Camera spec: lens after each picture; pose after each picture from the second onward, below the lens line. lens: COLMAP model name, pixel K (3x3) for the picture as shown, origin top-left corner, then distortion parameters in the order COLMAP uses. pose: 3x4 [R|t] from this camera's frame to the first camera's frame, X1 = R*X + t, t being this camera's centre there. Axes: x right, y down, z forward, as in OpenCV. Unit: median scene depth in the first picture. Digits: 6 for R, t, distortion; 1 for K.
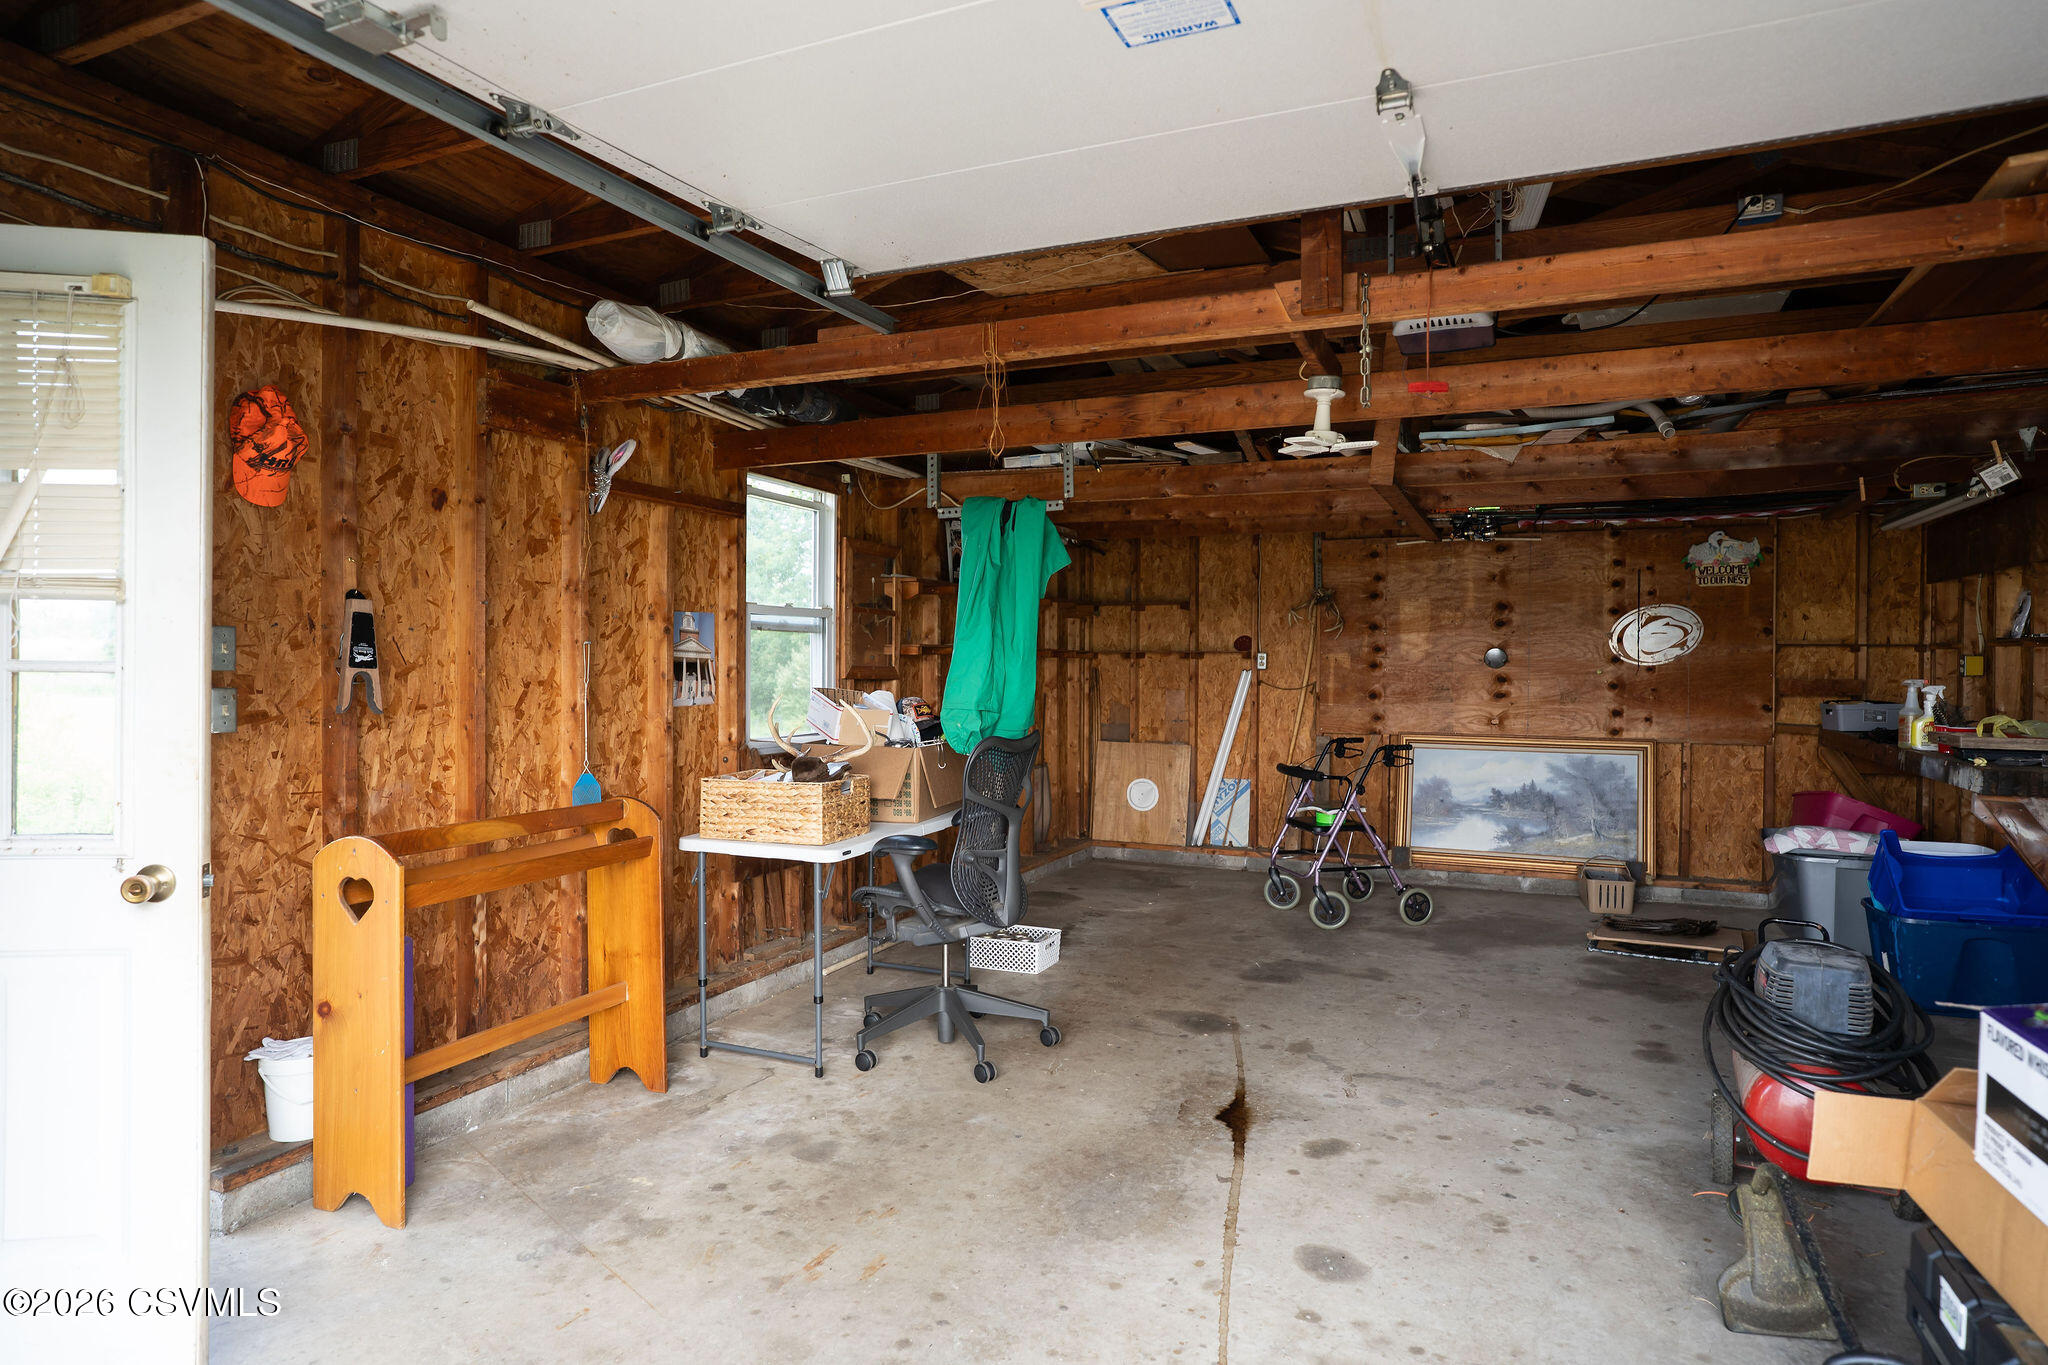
lens RADIAL K [[1218.3, 0, 1036.3], [0, 1218.3, 675.5], [0, 0, 1]] dist [-0.025947, 0.021138]
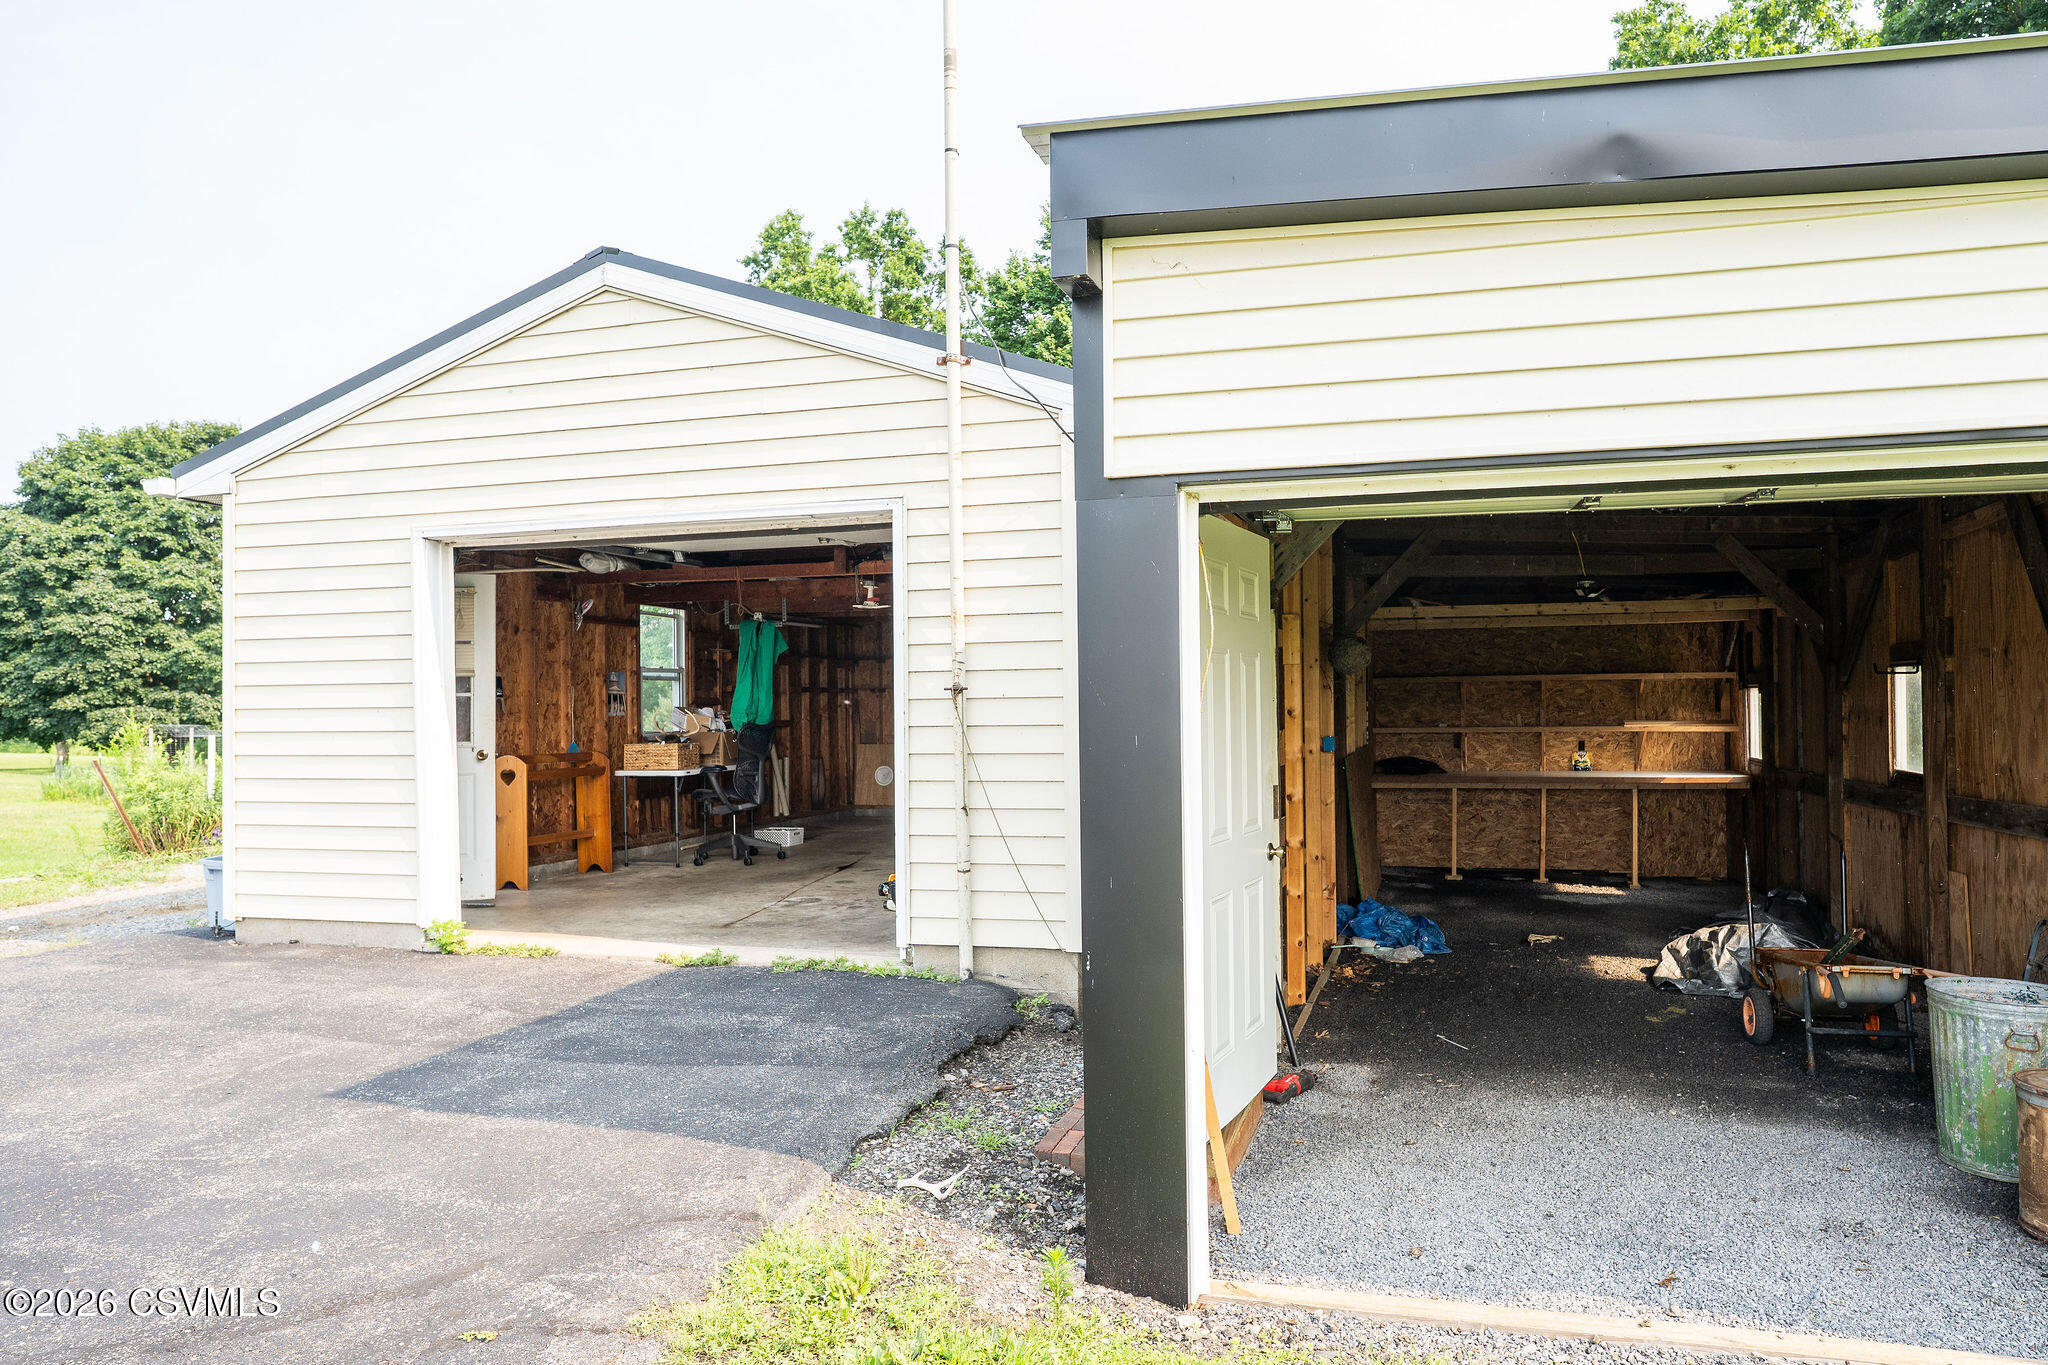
lens RADIAL K [[1218.3, 0, 1061.8], [0, 1218.3, 681.1], [0, 0, 1]] dist [-0.025947, 0.021138]
pose [[0.992317, -0.017784, 0.122439, 0.249361], [0.021253, 0.999407, -0.027084, 0.040621], [-0.121885, 0.029479, 0.992106, -1.290256]]
